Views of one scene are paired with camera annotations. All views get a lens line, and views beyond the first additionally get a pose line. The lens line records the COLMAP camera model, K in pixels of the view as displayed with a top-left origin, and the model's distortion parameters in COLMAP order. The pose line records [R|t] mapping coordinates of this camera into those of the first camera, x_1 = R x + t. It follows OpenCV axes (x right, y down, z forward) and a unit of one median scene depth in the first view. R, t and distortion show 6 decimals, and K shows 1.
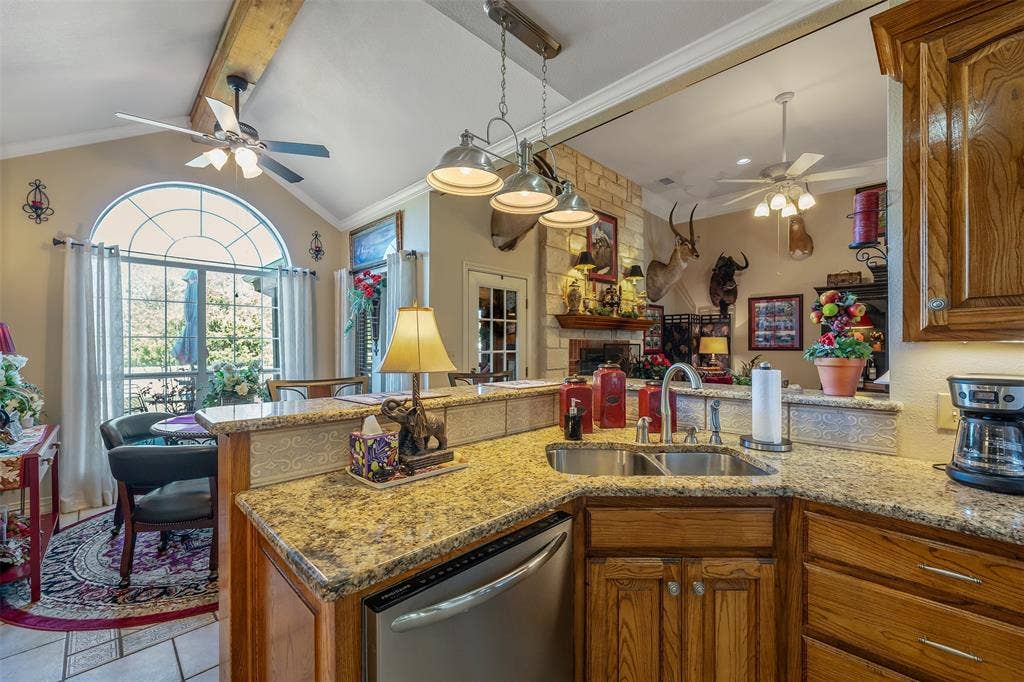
lens RADIAL K [[414.7, 0, 501.1], [0, 414.7, 347.3], [0, 0, 1]] dist [-0.000174, -0.000216]
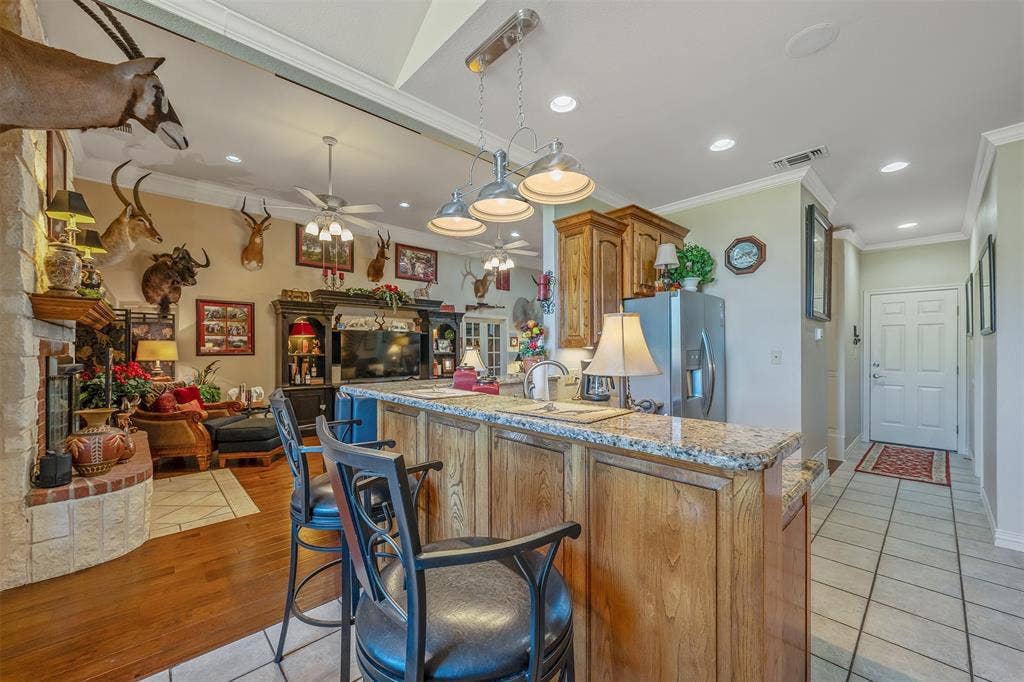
lens RADIAL K [[414.7, 0, 501.1], [0, 414.7, 347.3], [0, 0, 1]] dist [-0.000174, -0.000216]
pose [[0.015850, 0.007057, 0.999849, -0.317498], [0.007073, 0.999949, -0.007170, -0.000841], [-0.999849, 0.007185, 0.015800, 0.323248]]
